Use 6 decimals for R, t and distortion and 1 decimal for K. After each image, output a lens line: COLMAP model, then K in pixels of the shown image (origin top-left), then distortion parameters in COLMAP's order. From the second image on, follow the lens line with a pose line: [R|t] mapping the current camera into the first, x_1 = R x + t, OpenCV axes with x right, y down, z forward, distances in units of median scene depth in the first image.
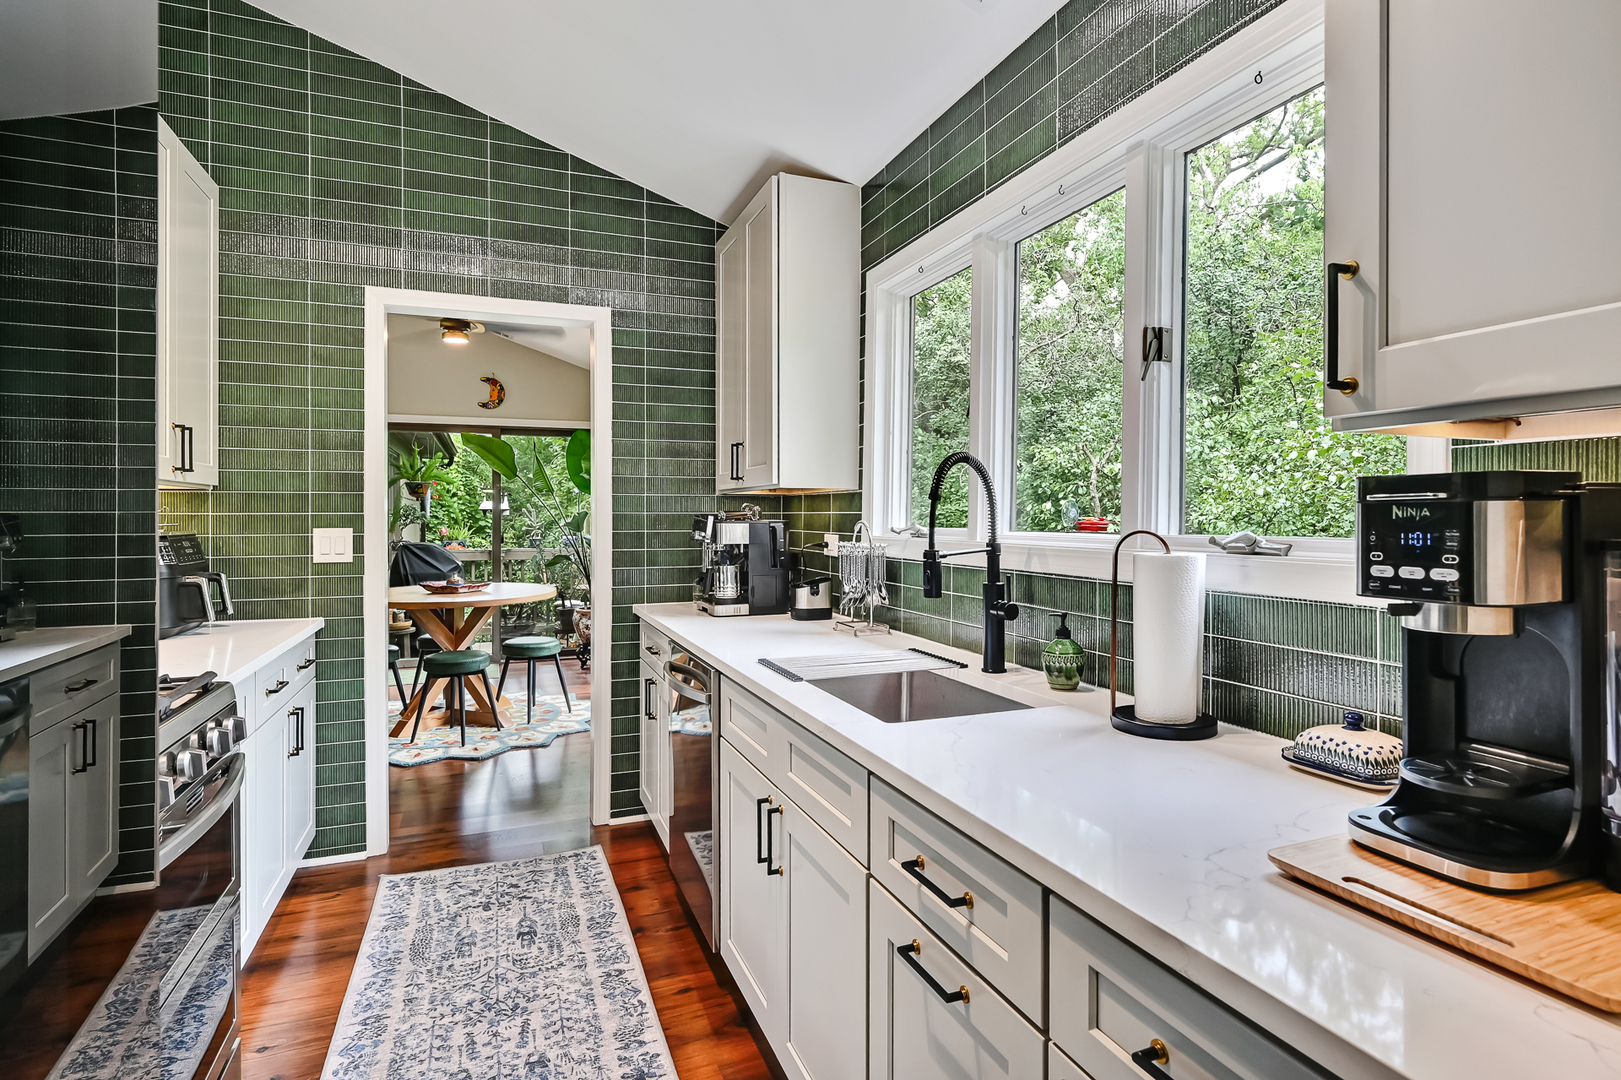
lens RADIAL K [[834.9, 0, 816.9], [0, 834.9, 512.5], [0, 0, 1]] dist [-0.001260, -0.000238]
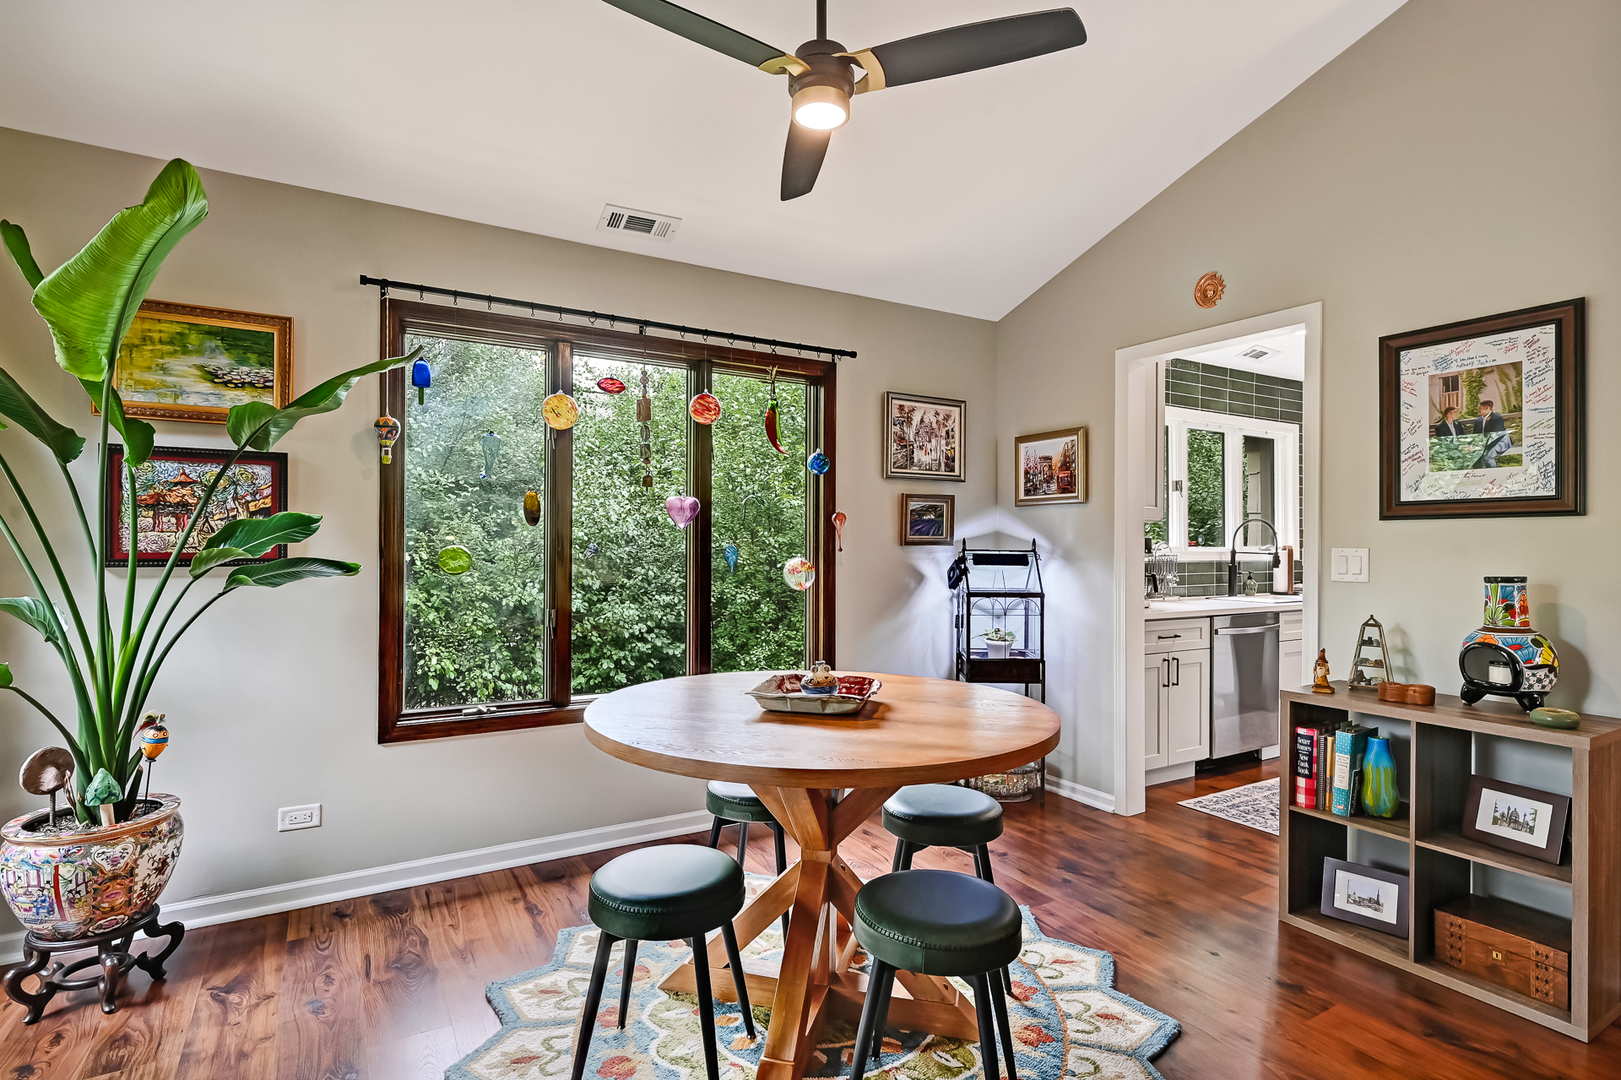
lens RADIAL K [[814.7, 0, 805.0], [0, 814.7, 544.6], [0, 0, 1]] dist [0.000043, 0.000067]
pose [[-0.158954, 0.004648, 0.987275, -1.556768], [-0.008045, 0.999950, -0.006003, 0.030103], [-0.987253, -0.008897, -0.158908, 1.981632]]
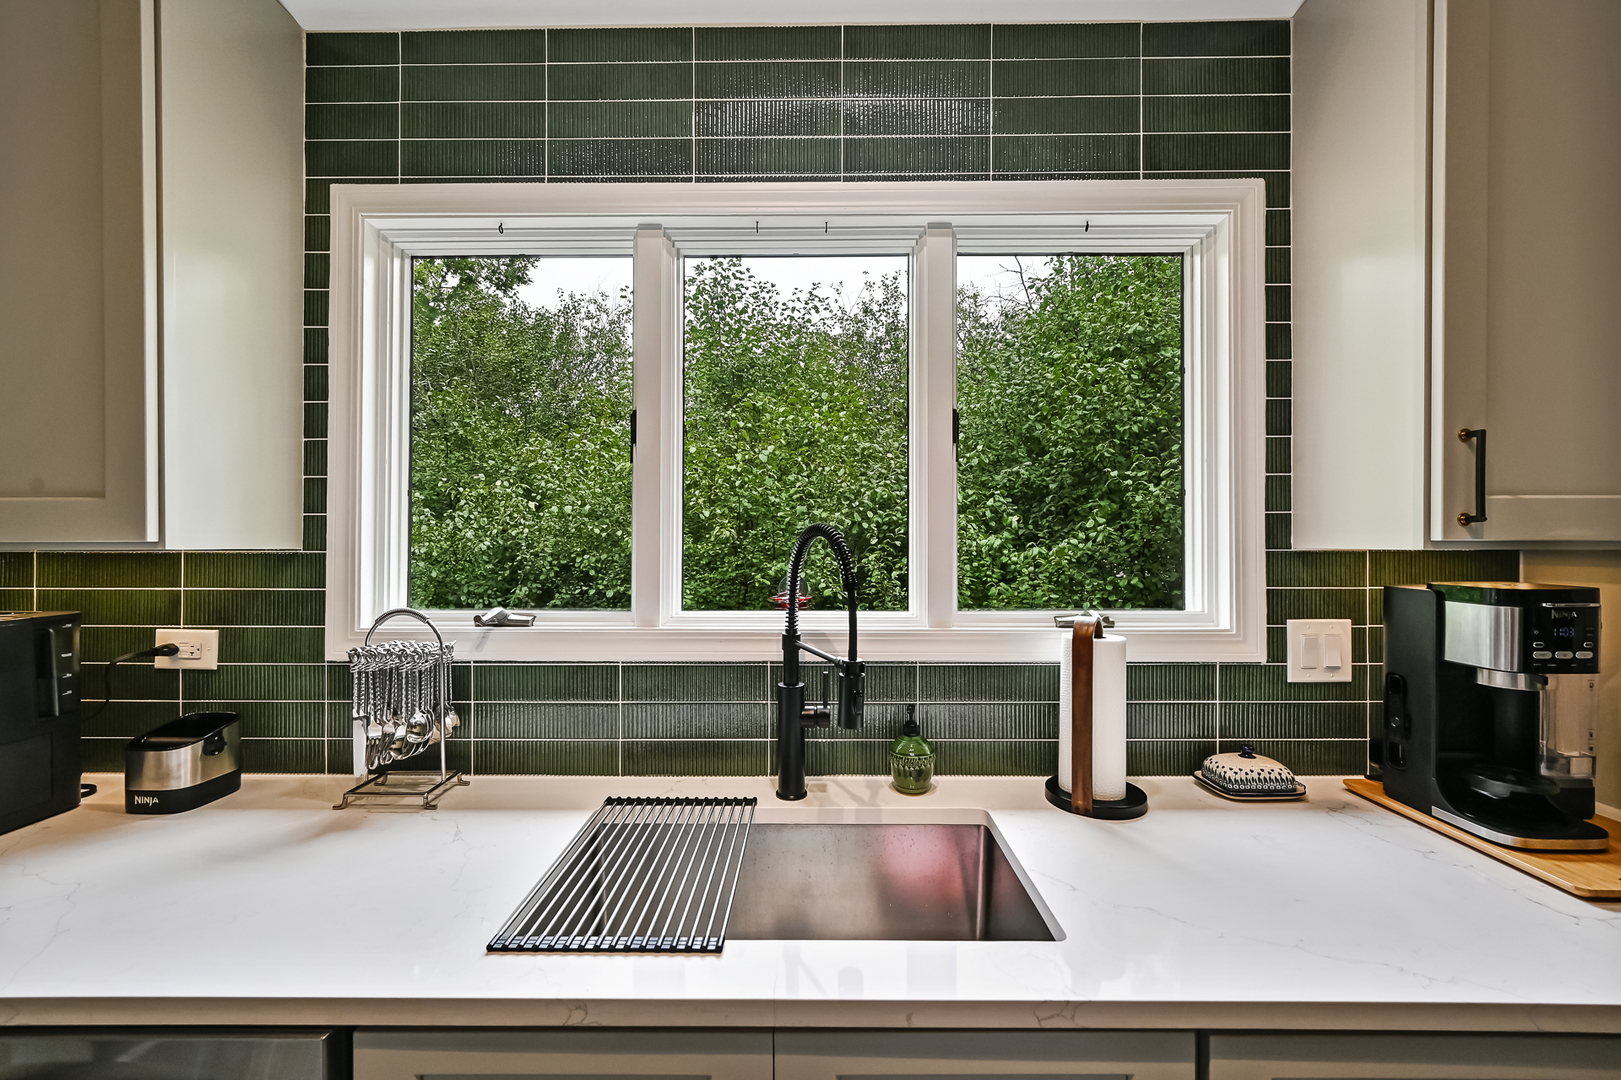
lens RADIAL K [[681.8, 0, 822.5], [0, 681.8, 524.6], [0, 0, 1]] dist [0.001572, 0.000926]
pose [[0.374357, 0.015437, 0.927156, -0.265041], [-0.003433, 0.999878, -0.015261, -0.039596], [-0.927278, 0.002530, 0.374364, 0.507654]]
